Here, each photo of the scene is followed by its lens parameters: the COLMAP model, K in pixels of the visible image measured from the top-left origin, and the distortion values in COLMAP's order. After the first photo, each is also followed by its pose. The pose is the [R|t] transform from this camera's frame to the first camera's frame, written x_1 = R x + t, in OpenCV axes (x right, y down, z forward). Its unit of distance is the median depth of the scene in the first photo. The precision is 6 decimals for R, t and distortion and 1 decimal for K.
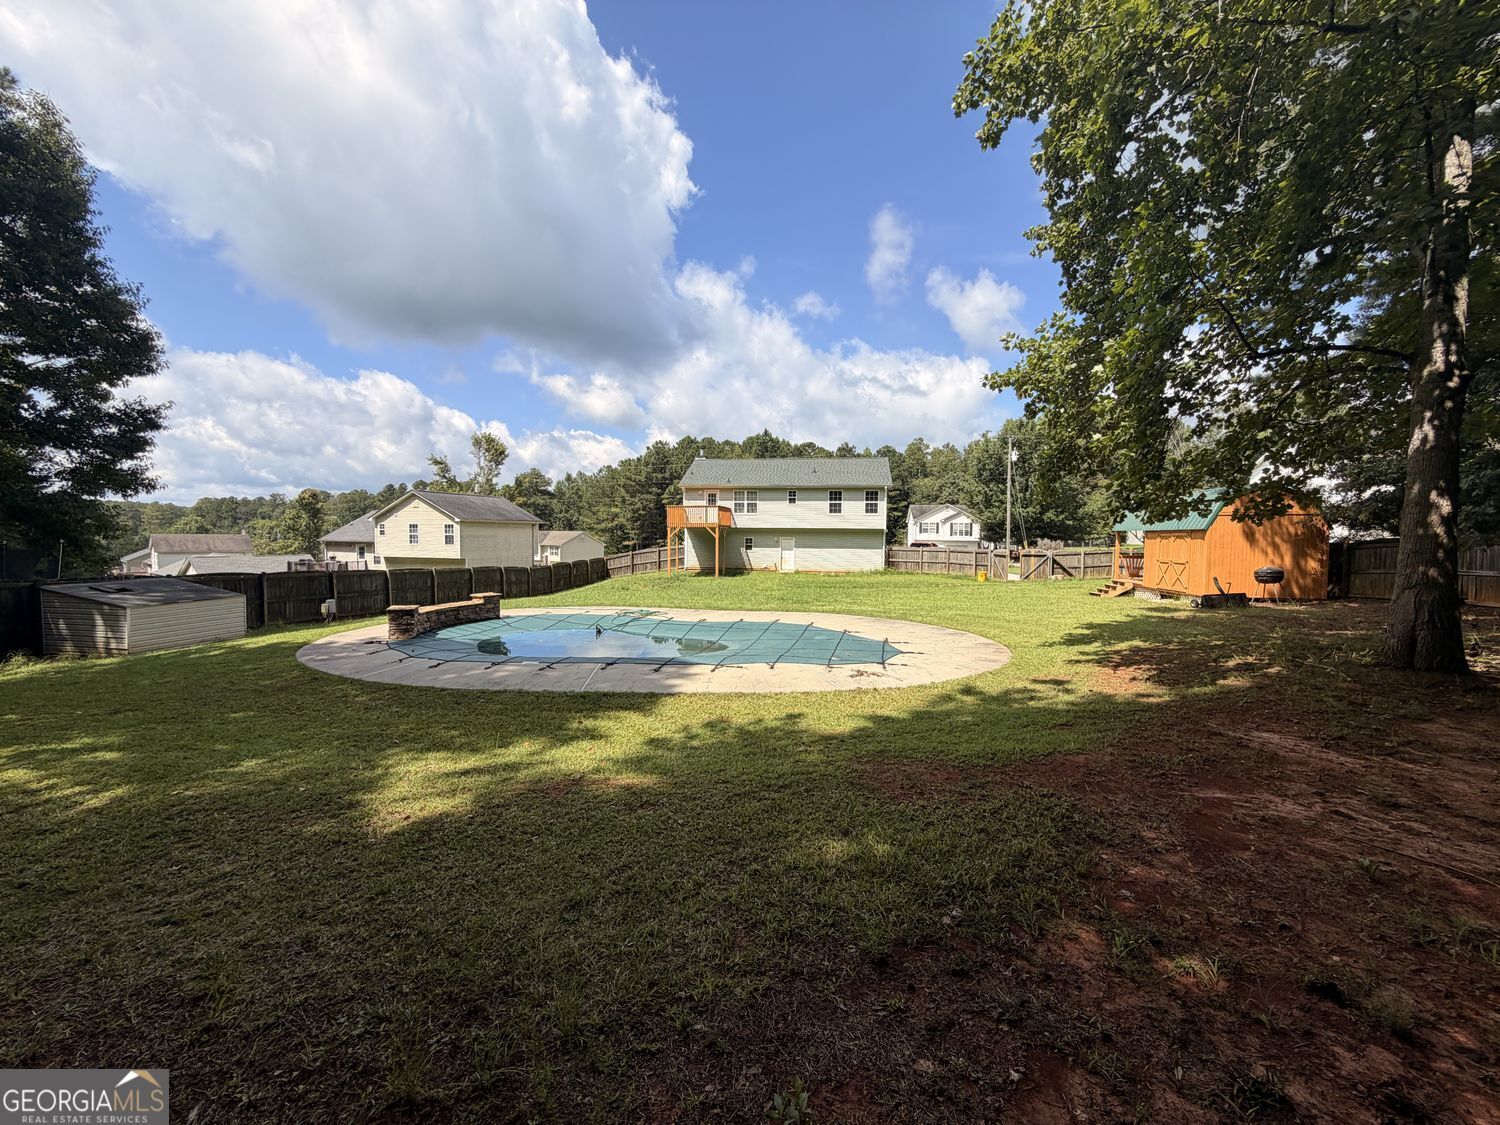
lens RADIAL K [[600.2, 0, 747.9], [0, 600.2, 561.0], [0, 0, 1]] dist [0.000569, -0.000217]
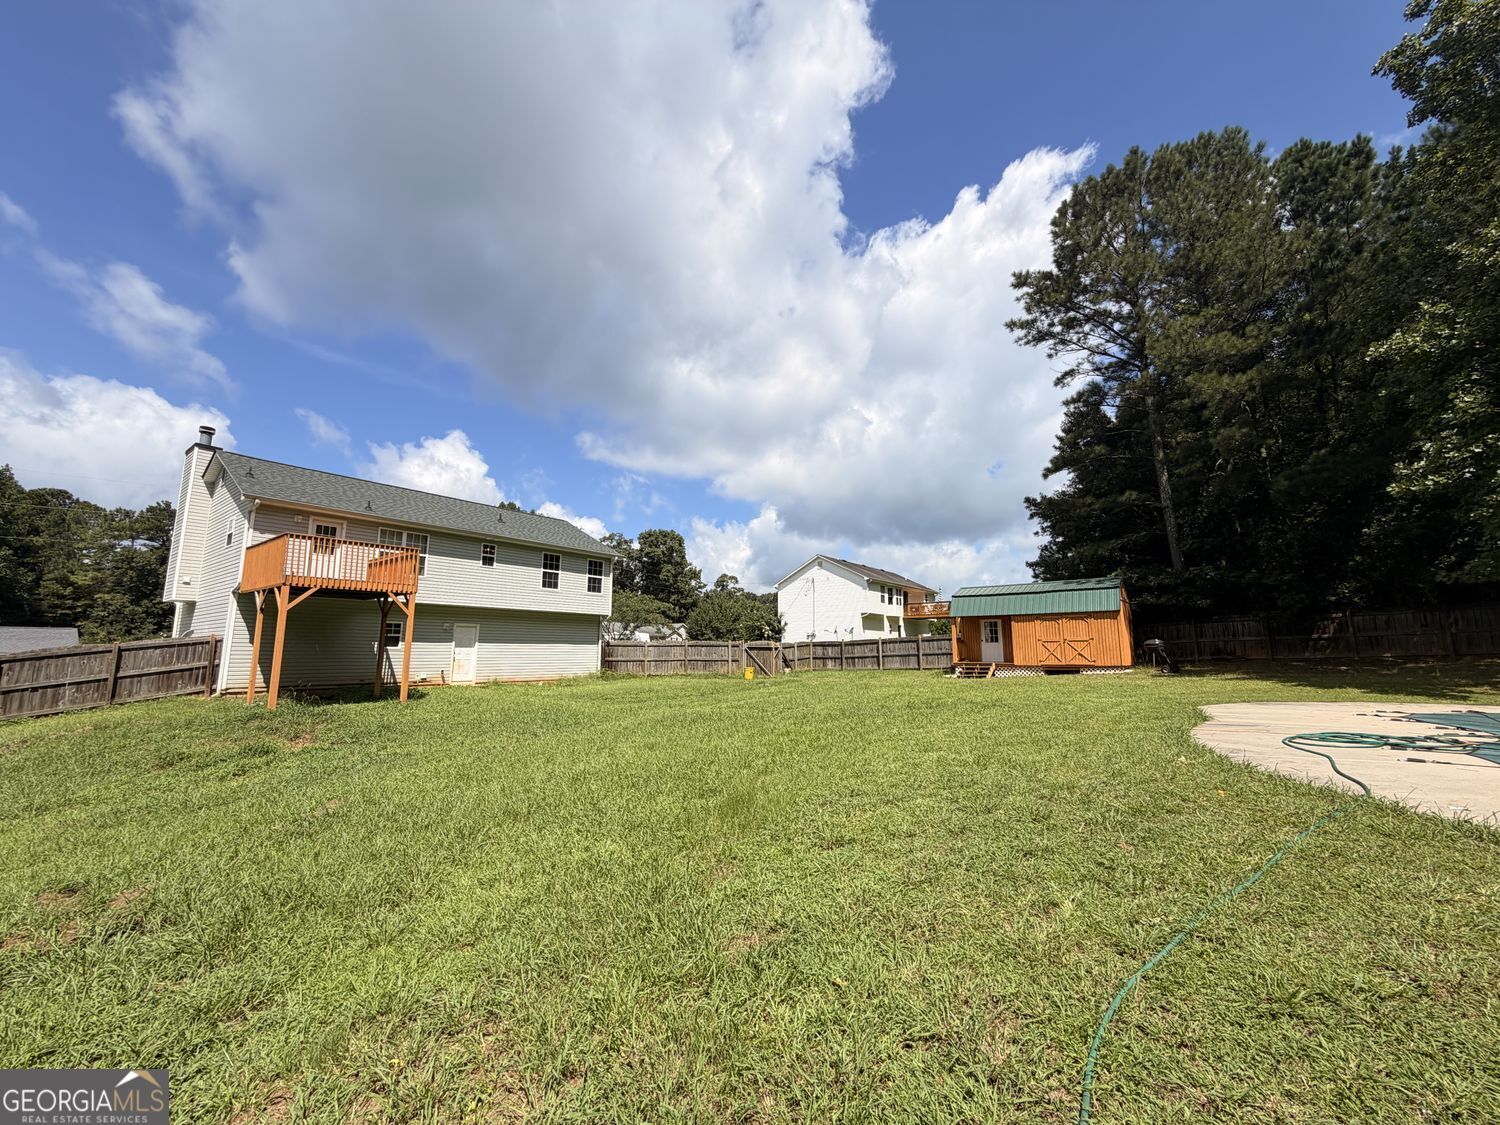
lens RADIAL K [[600.2, 0, 747.9], [0, 600.2, 561.0], [0, 0, 1]] dist [0.000569, -0.000217]
pose [[0.476742, 0.125189, 0.870083, -0.313432], [0.041987, 0.985434, -0.164791, 0.007539], [-0.878040, 0.115095, 0.464542, 0.491399]]
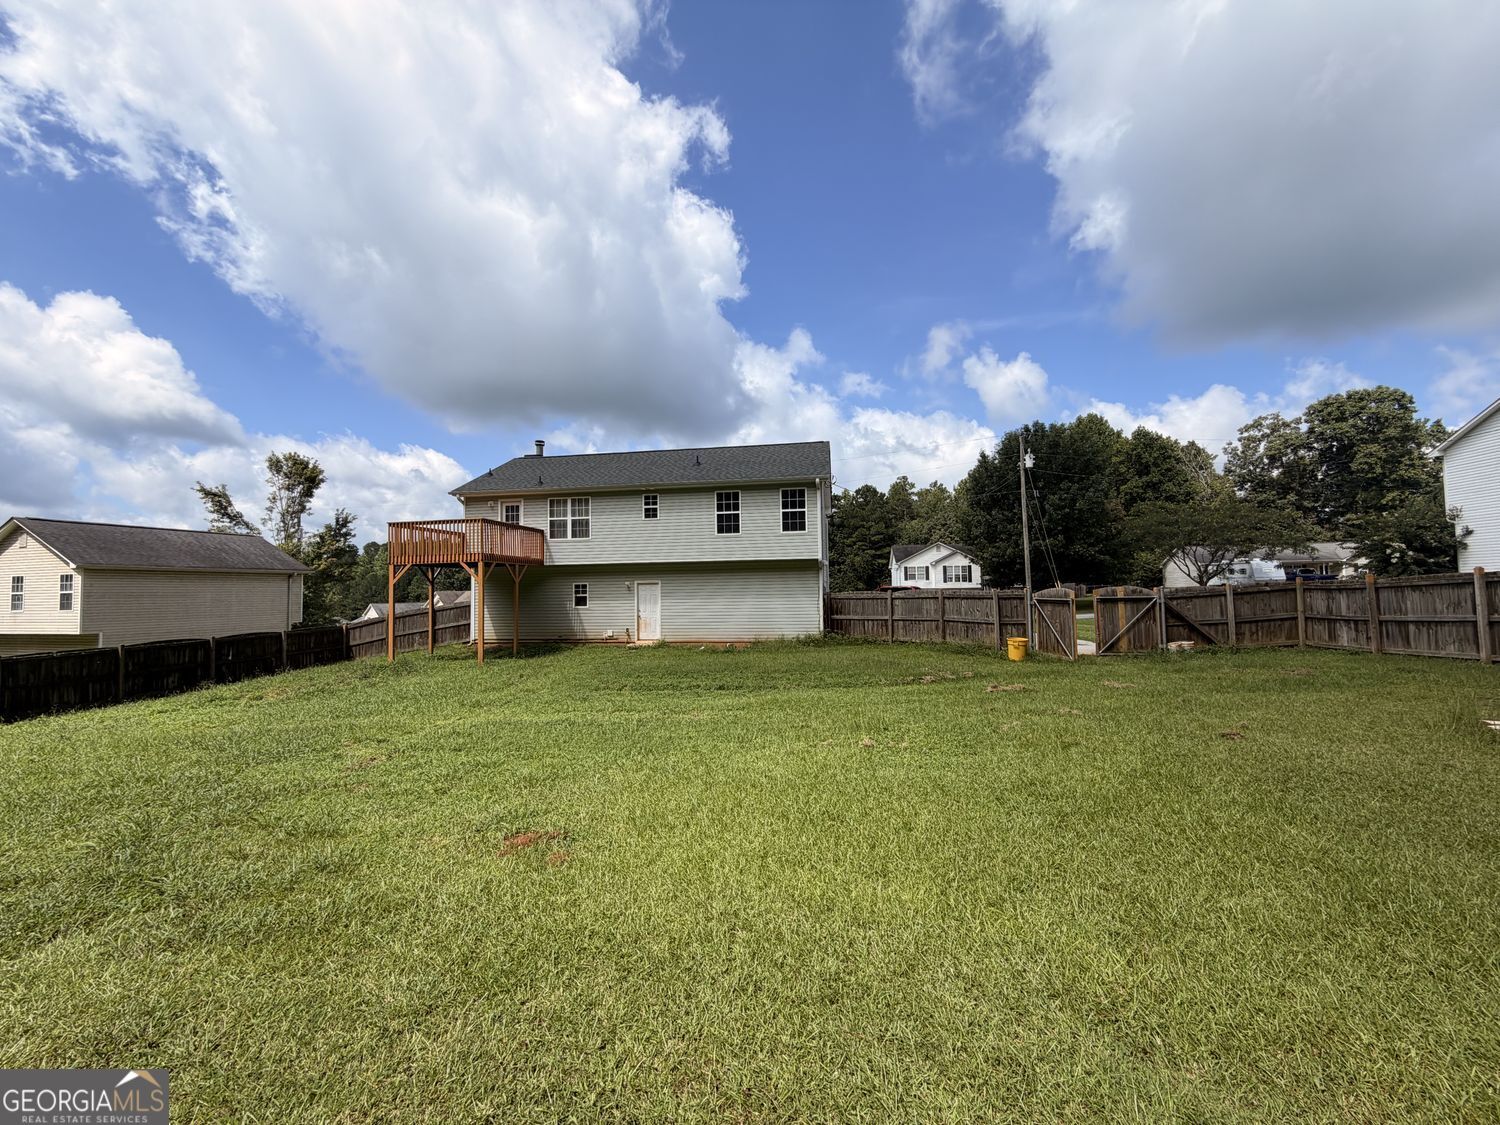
lens RADIAL K [[600.2, 0, 747.9], [0, 600.2, 561.0], [0, 0, 1]] dist [0.000569, -0.000217]
pose [[0.999621, -0.025483, 0.010440, 0.152144], [0.026371, 0.995004, -0.096292, -0.002105], [-0.007934, 0.096530, 0.995298, 0.452260]]
